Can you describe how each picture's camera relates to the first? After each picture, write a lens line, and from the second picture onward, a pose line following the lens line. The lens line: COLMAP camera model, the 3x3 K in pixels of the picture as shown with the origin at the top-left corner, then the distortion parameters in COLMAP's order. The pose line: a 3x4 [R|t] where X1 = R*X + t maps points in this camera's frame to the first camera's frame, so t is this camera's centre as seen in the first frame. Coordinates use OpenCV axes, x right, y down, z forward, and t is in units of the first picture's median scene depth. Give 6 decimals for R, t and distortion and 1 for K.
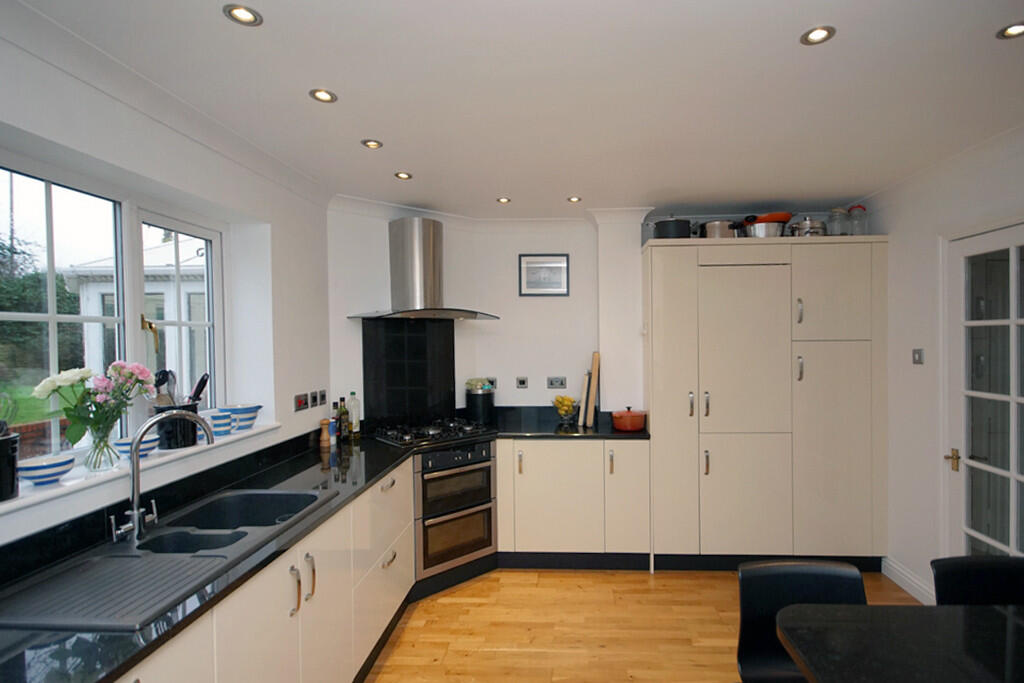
lens RADIAL K [[495.6, 0, 519.6], [0, 495.6, 344.6], [0, 0, 1]] dist [0.001624, 0.000173]
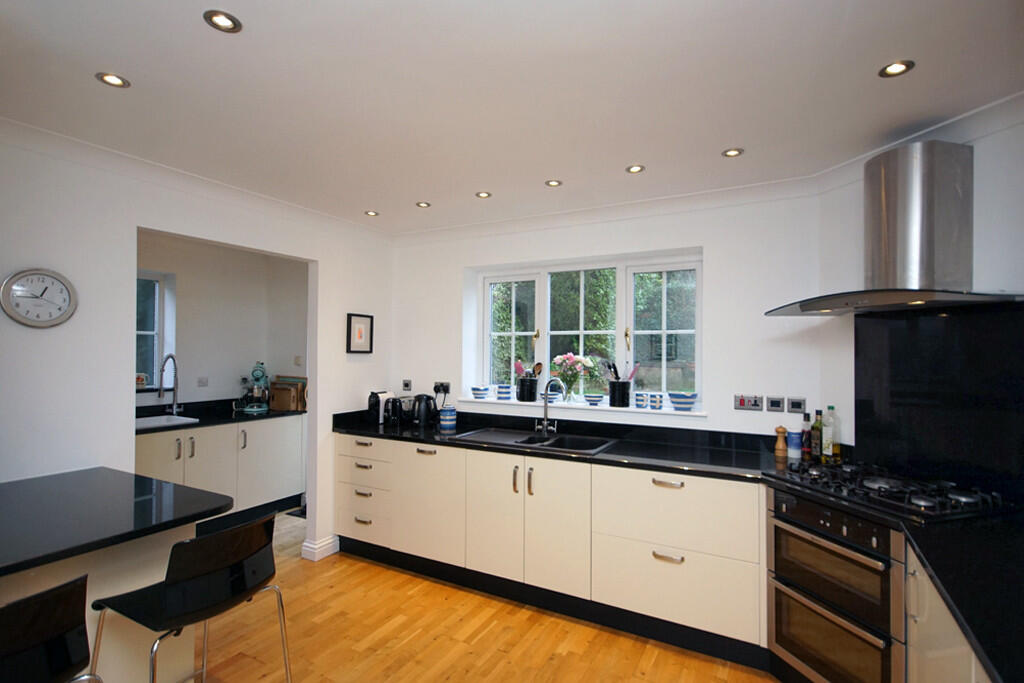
lens RADIAL K [[495.6, 0, 519.6], [0, 495.6, 344.6], [0, 0, 1]] dist [0.001624, 0.000173]
pose [[-0.390050, 0.009094, -0.920749, 0.629599], [-0.006095, 0.999904, 0.012457, -0.011302], [0.920773, 0.010471, -0.389957, 0.887339]]
